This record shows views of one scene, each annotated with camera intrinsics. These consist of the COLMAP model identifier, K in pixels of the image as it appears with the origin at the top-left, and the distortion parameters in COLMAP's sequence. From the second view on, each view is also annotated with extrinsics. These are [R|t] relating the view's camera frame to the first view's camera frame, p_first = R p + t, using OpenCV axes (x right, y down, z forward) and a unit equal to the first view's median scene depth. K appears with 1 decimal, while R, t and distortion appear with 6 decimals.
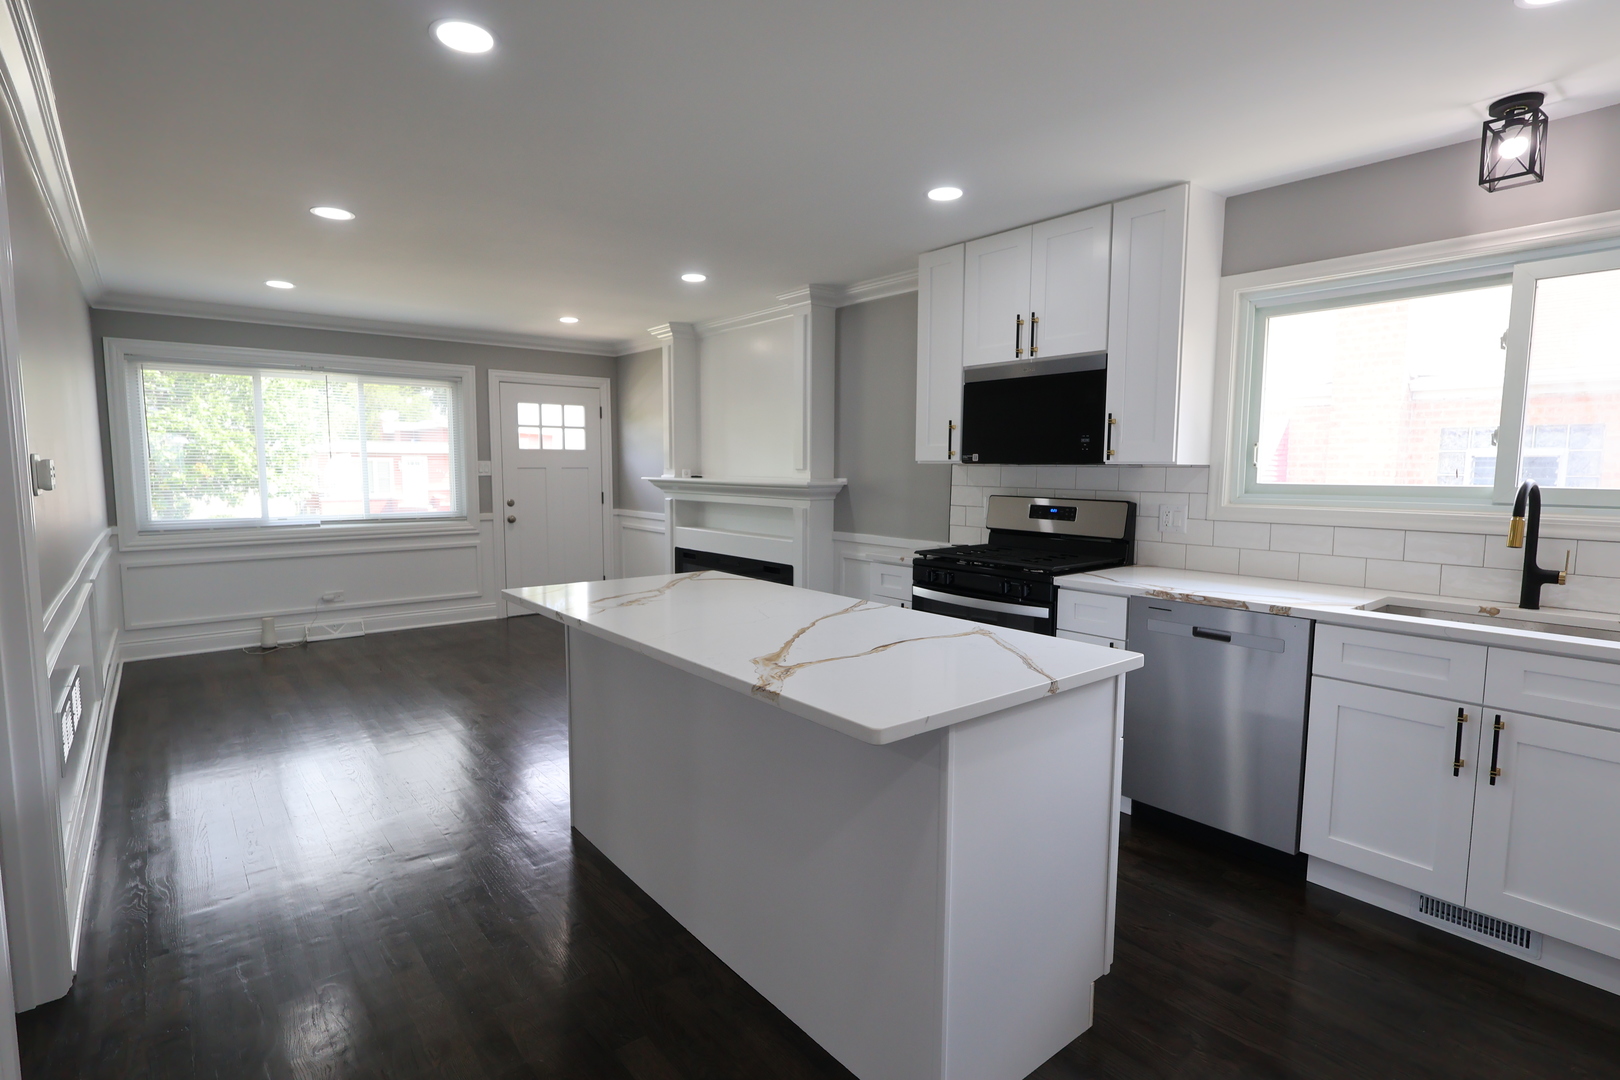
lens RADIAL K [[806.1, 0, 810.0], [0, 806.1, 540.0], [0, 0, 1]] dist [0.023247, 0.000142]
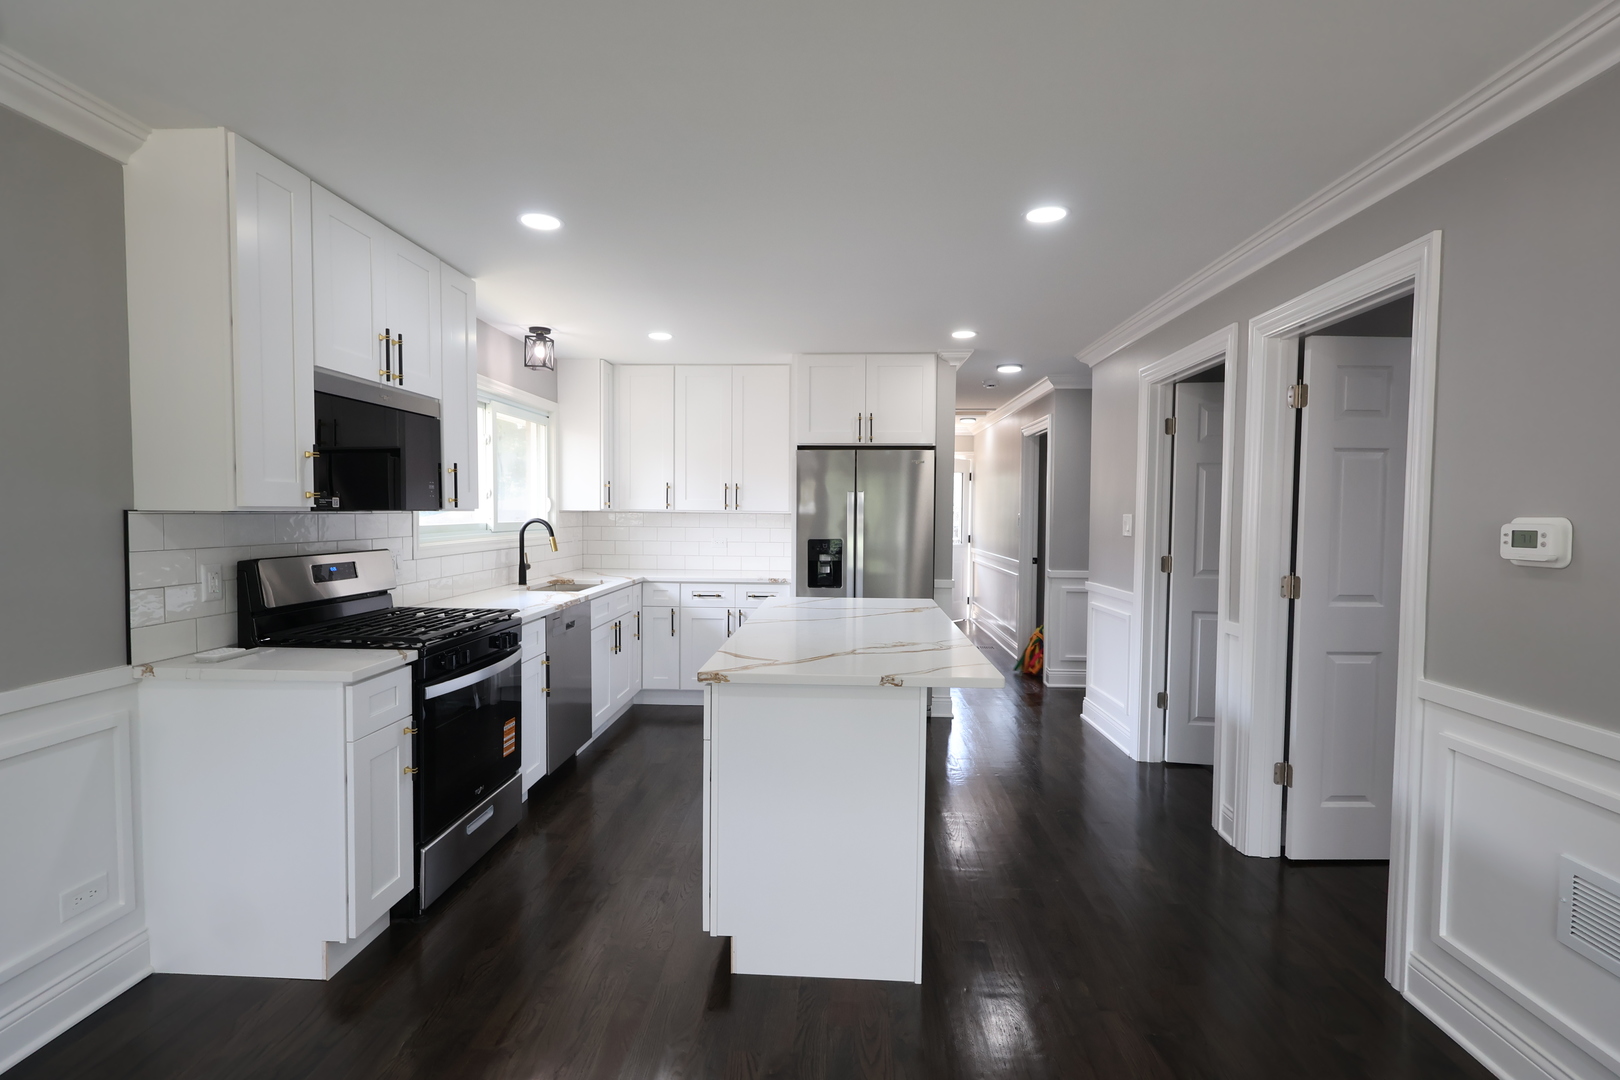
lens RADIAL K [[752.2, 0, 810.0], [0, 752.2, 540.0], [0, 0, 1]] dist [0.000776, -0.000229]
pose [[-0.751518, -0.033055, 0.658884, -0.535335], [0.054149, 0.992283, 0.111543, -0.121062], [-0.657486, 0.119505, -0.743929, 1.228020]]
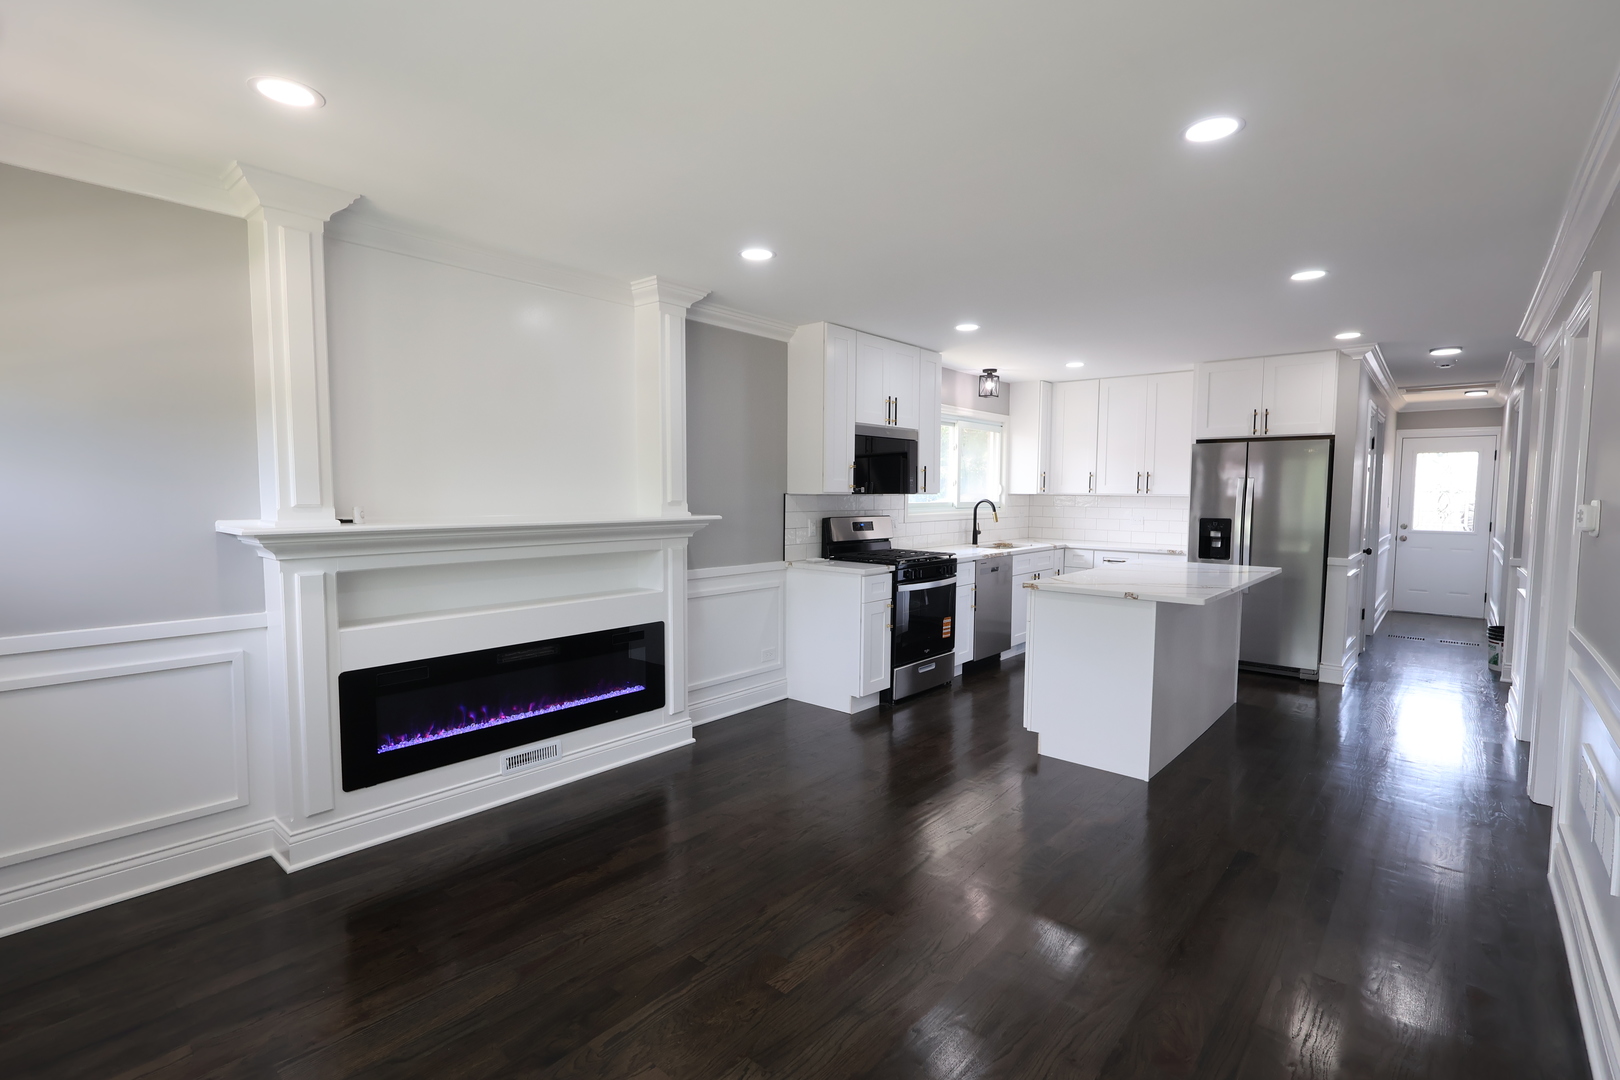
lens RADIAL K [[752.2, 0, 810.0], [0, 752.2, 540.0], [0, 0, 1]] dist [0.000776, -0.000229]
pose [[-0.187308, -0.068520, 0.979909, -1.051140], [0.086020, 0.992588, 0.085850, -0.136058], [-0.978528, 0.100372, -0.180026, 1.339378]]
